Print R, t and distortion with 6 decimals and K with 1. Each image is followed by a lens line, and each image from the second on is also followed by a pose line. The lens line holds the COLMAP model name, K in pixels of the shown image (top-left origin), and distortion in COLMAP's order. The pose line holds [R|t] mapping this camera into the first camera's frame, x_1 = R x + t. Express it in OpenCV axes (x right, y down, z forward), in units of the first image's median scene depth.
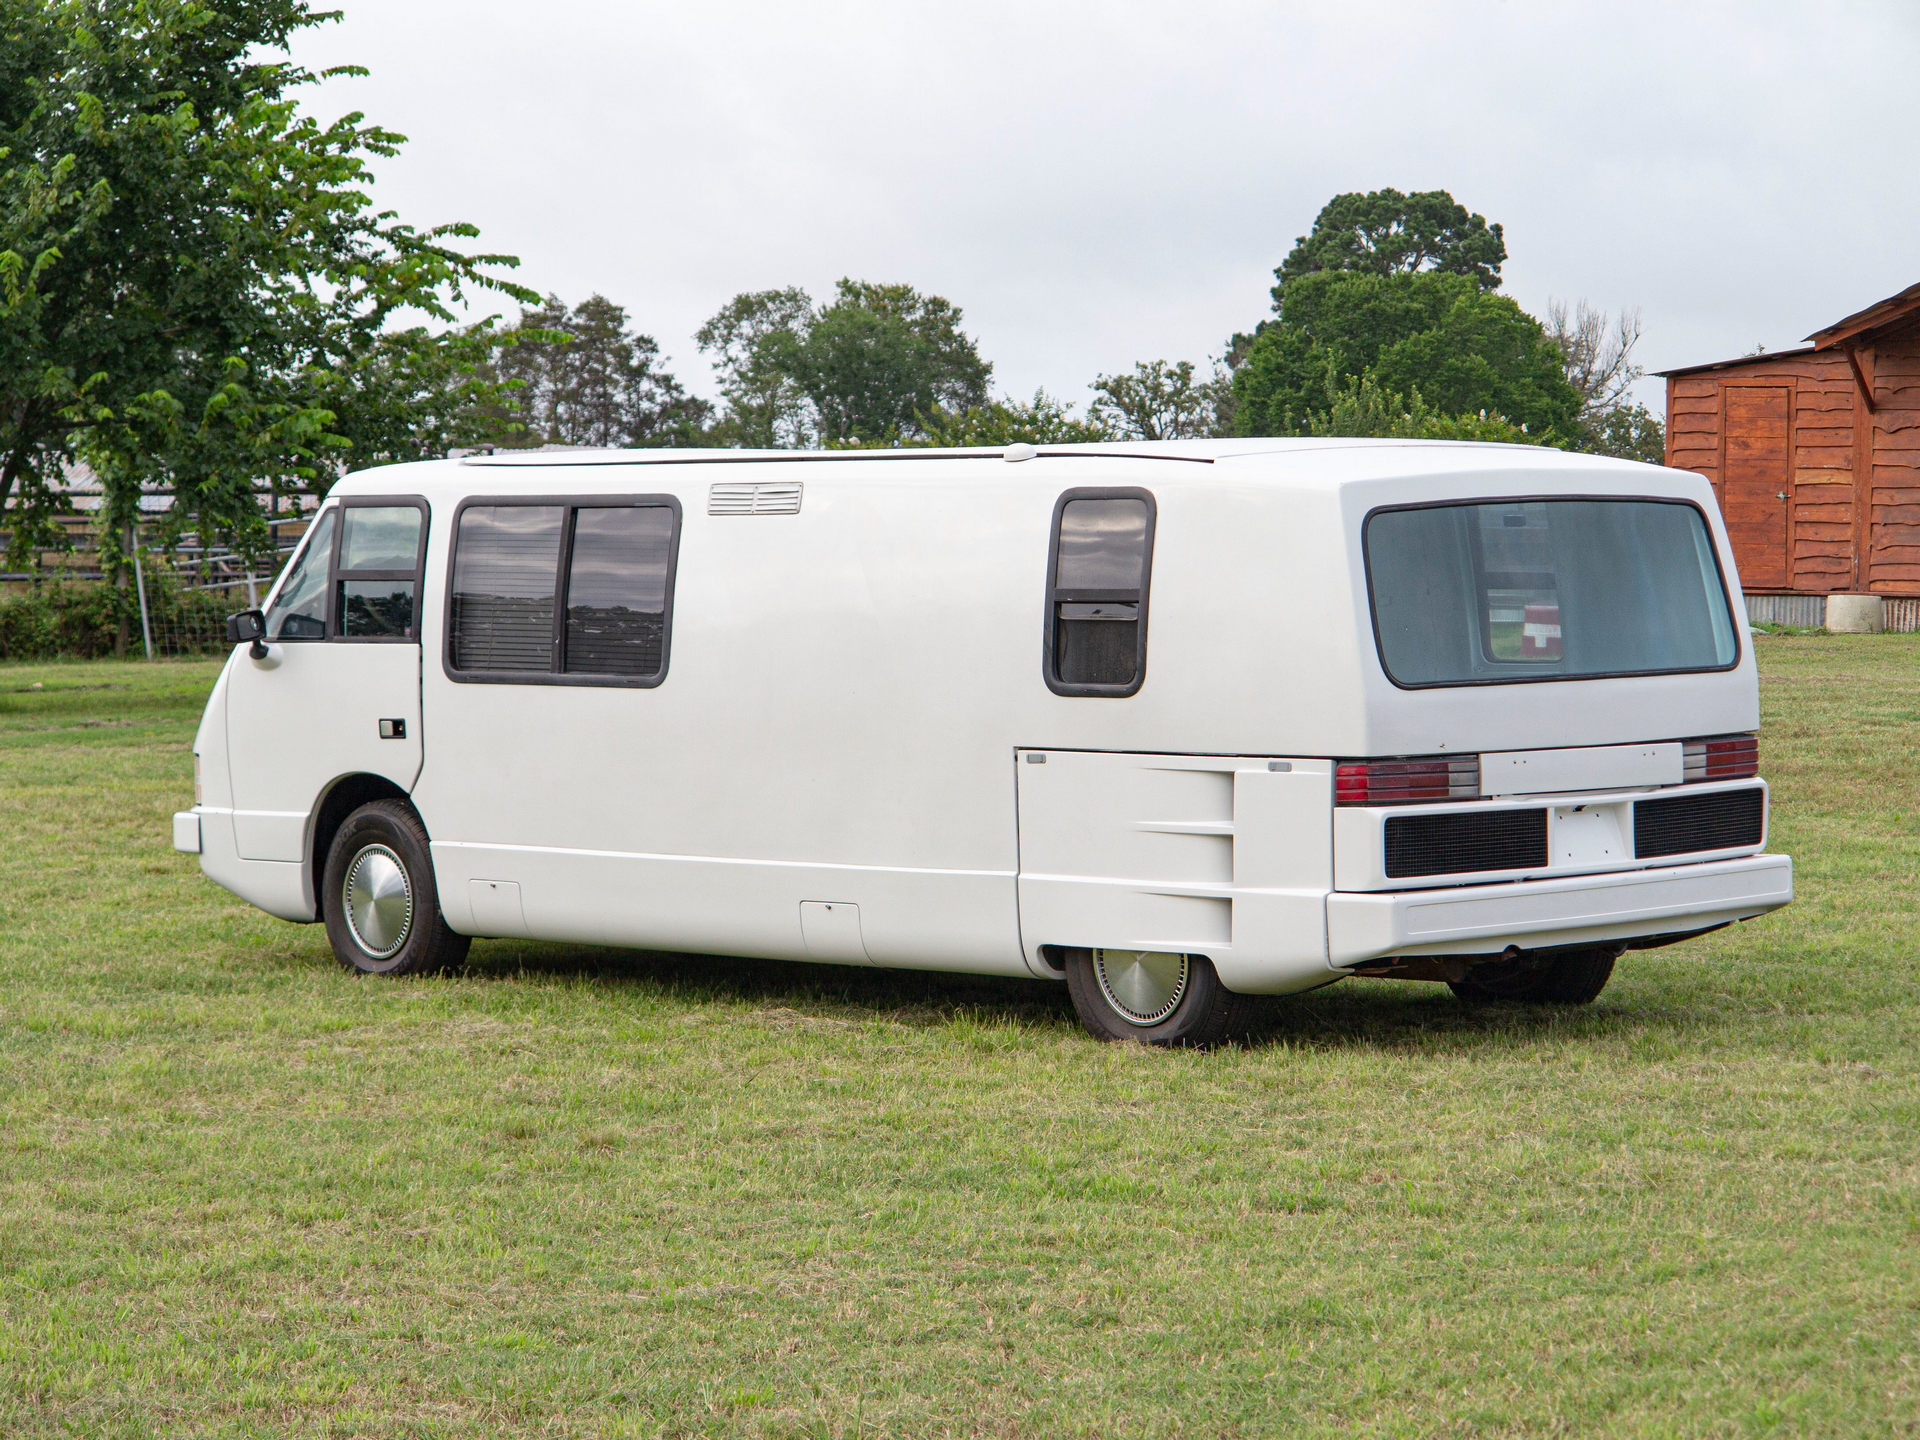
lens RADIAL K [[5596.5, 0, 960.0], [0, 5596.5, 720.0], [0, 0, 1]] dist [-0.178397, -0.128636]
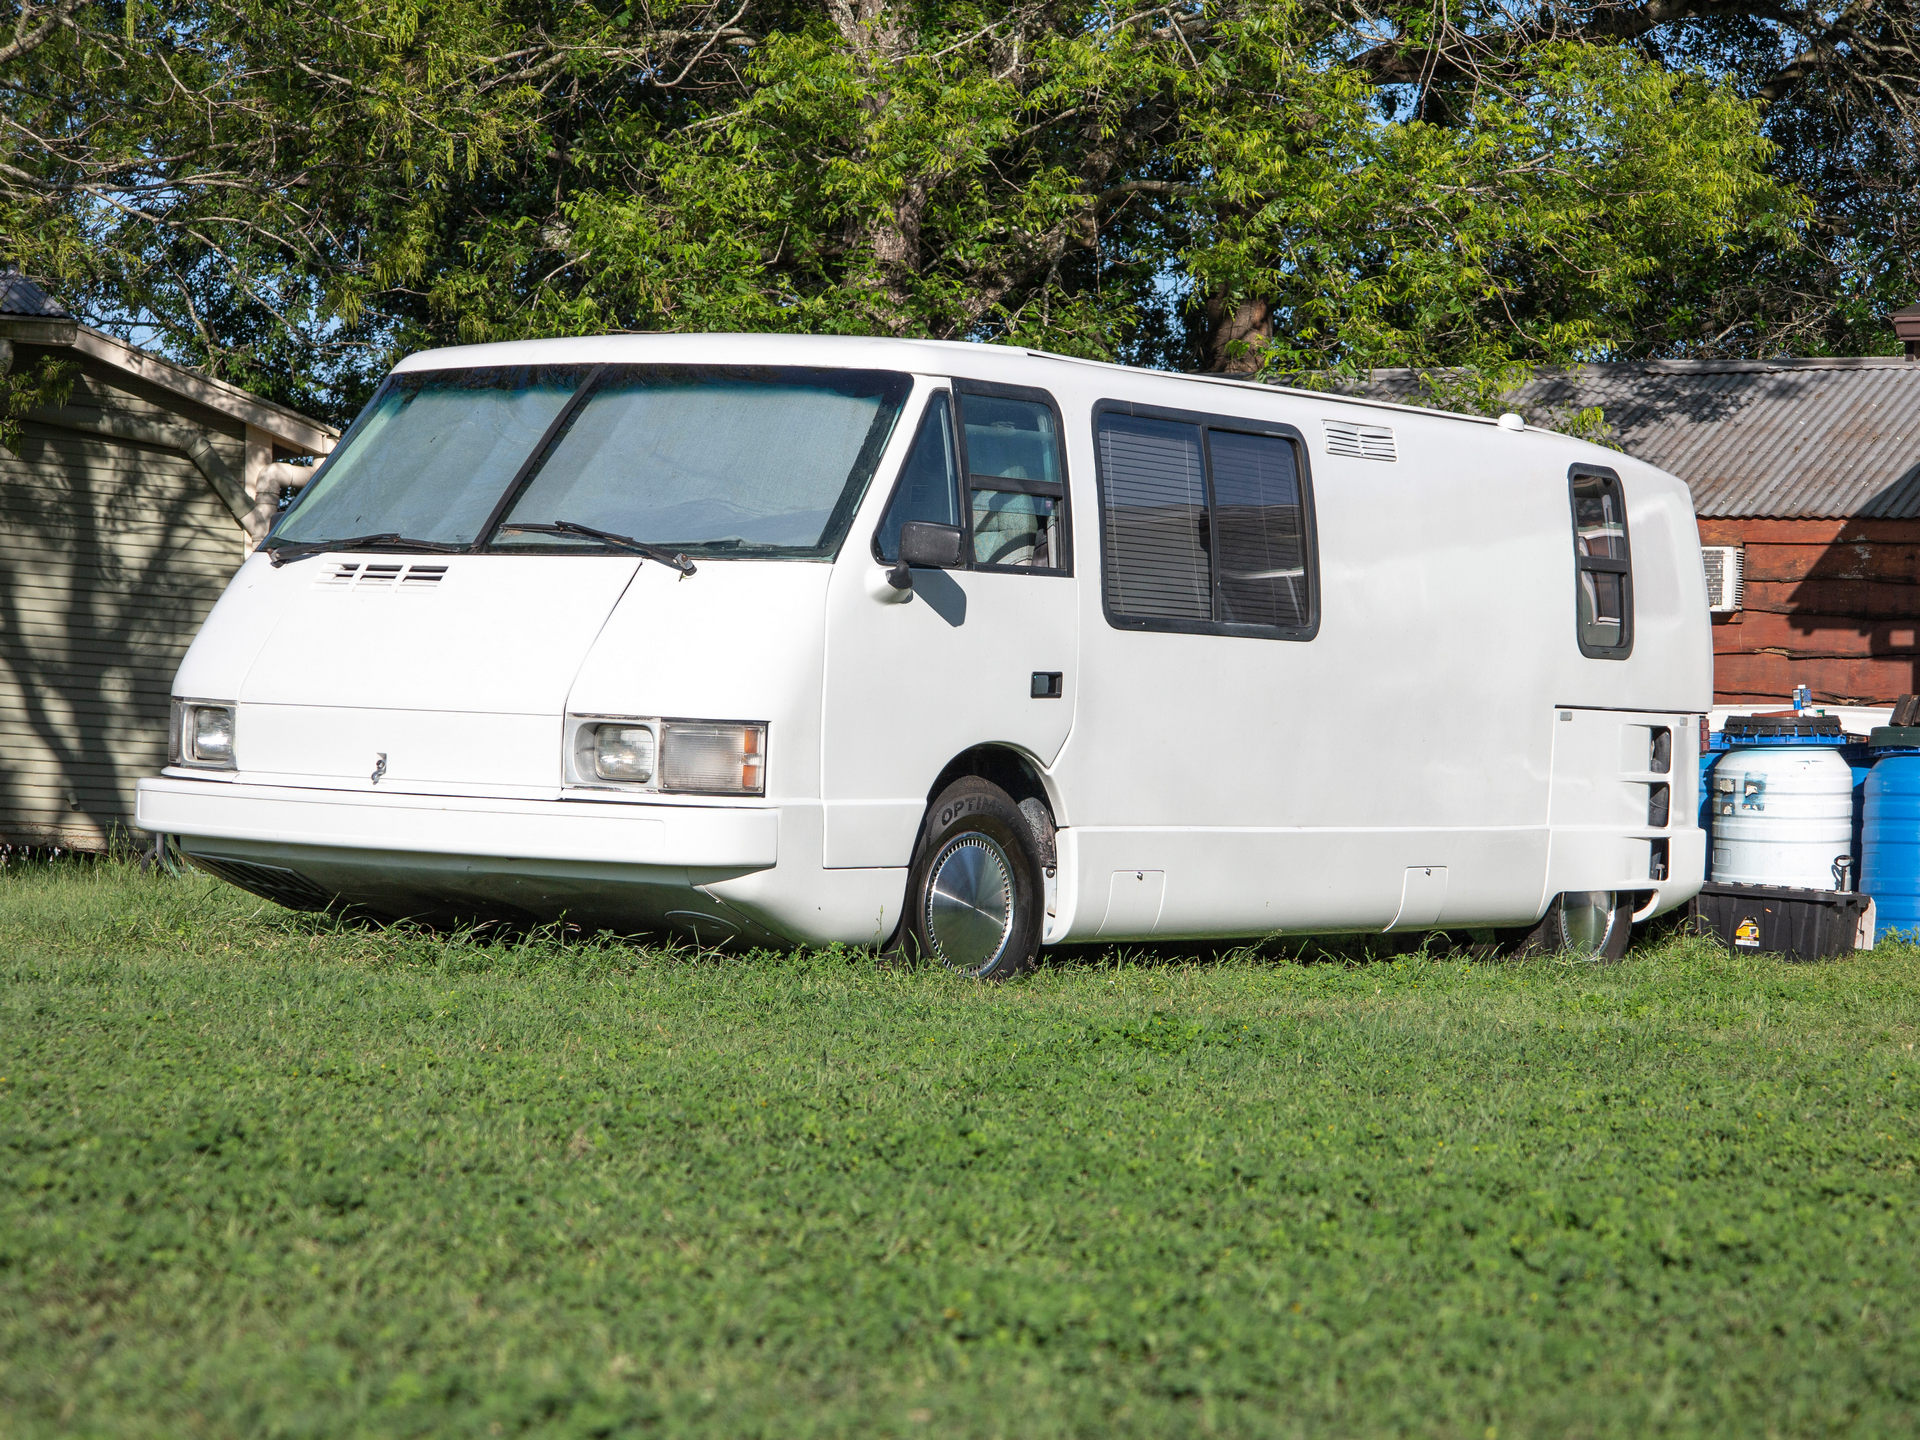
lens RADIAL K [[5199.9, 0, 960.0], [0, 5199.9, 720.0], [0, 0, 1]] dist [-0.096359, -1.606046]
pose [[-0.204286, 0.003786, 0.978904, -0.909346], [0.008889, 0.999958, -0.002012, 0.008622], [-0.978871, 0.008291, -0.204311, 1.297975]]
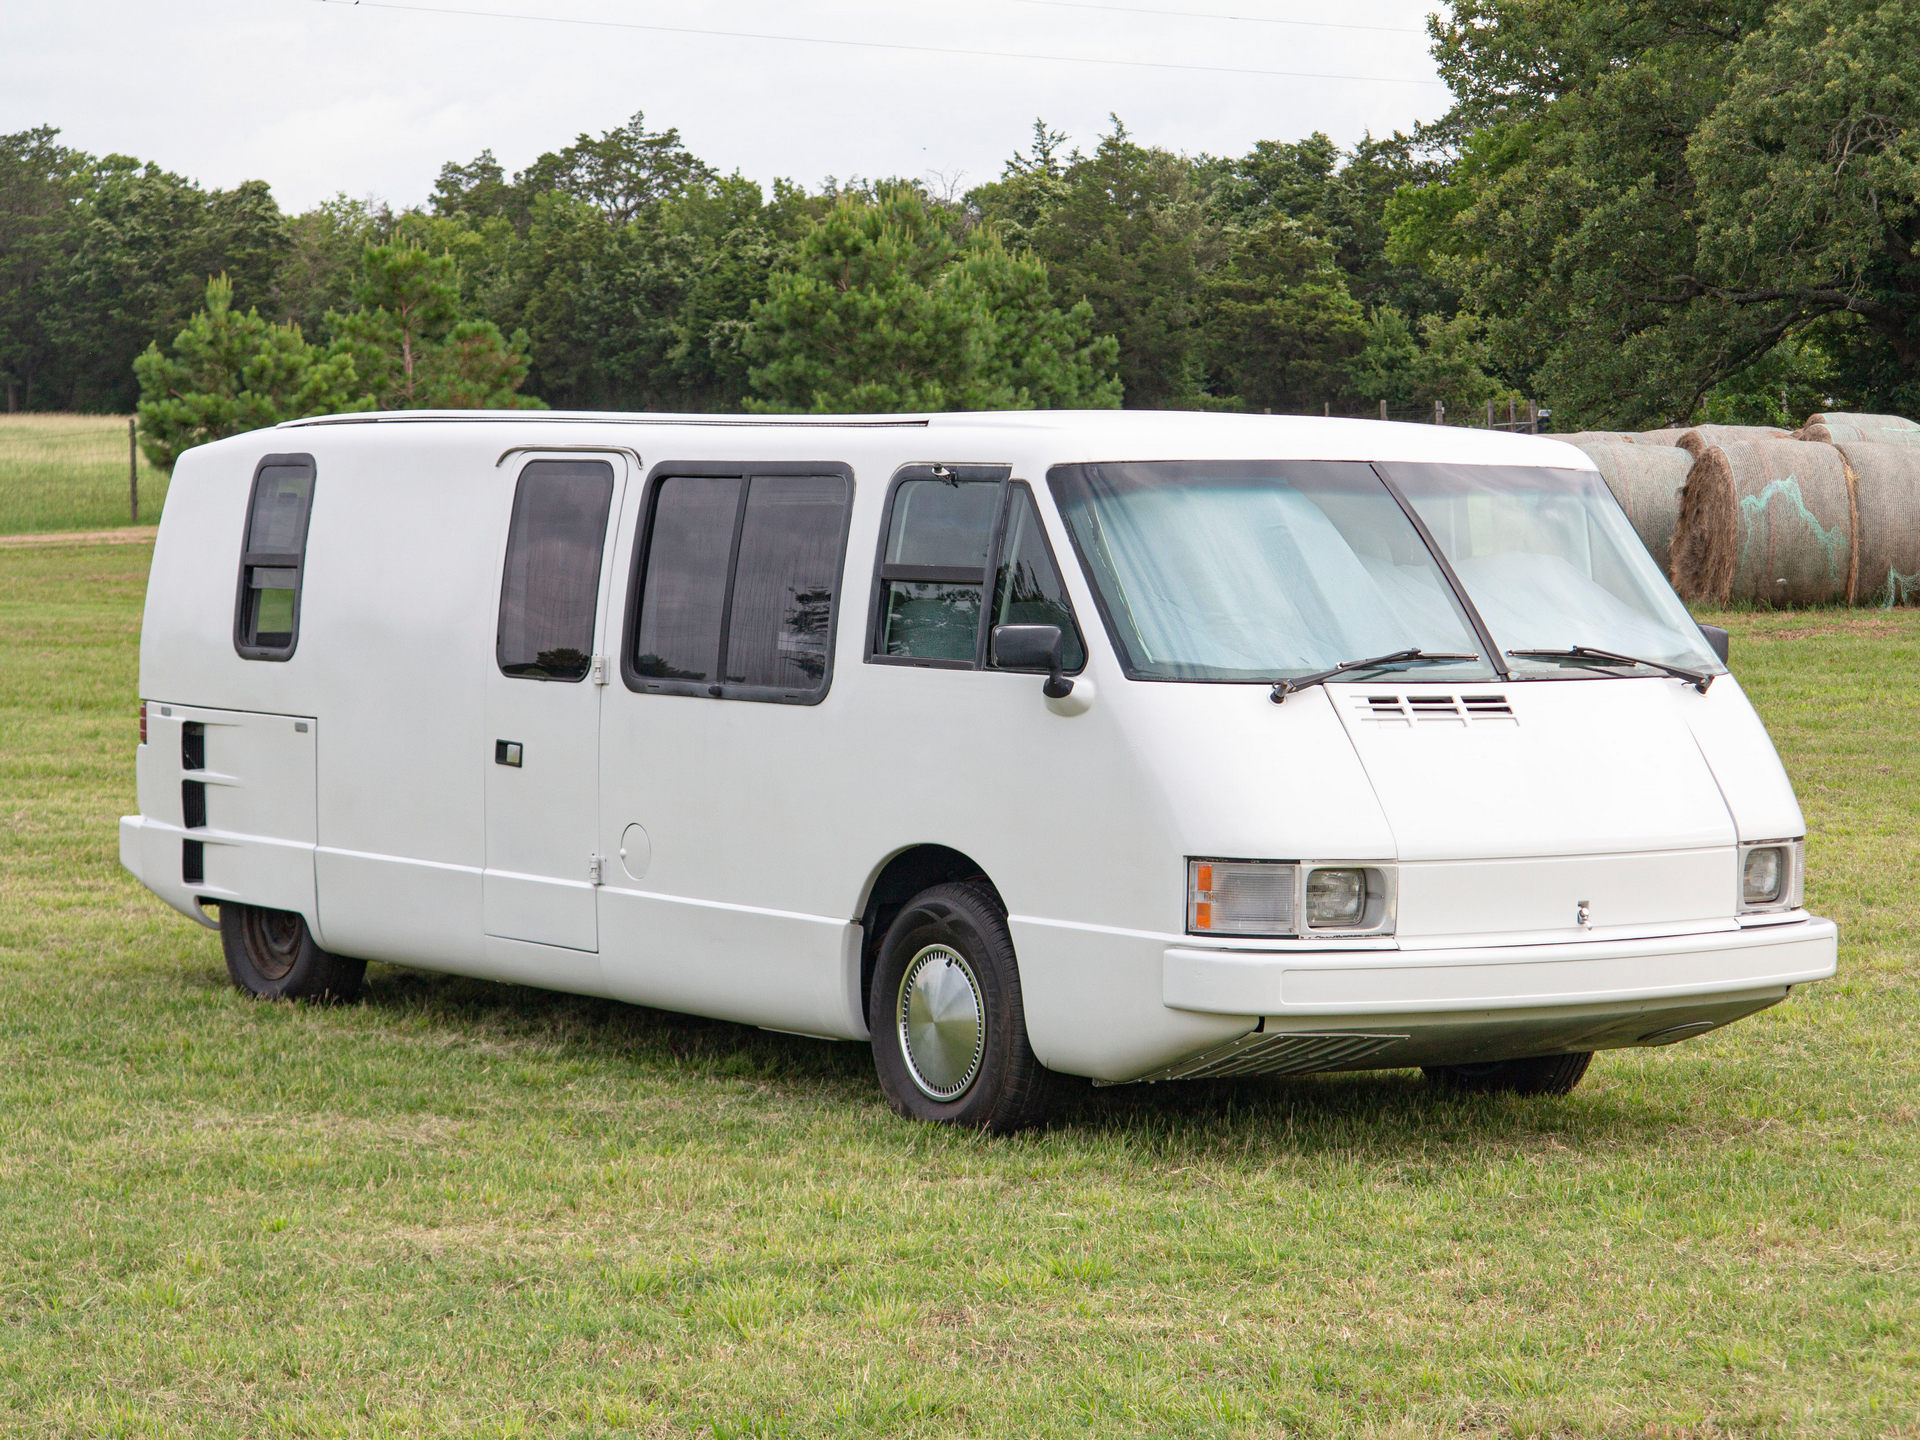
lens RADIAL K [[5199.9, 0, 960.0], [0, 5199.9, 720.0], [0, 0, 1]] dist [-0.096359, -1.606046]
pose [[-0.990072, -0.013046, 0.139958, -0.143419], [-0.001456, 0.996582, 0.082595, -0.074713], [-0.140557, 0.081572, -0.986707, 1.952575]]
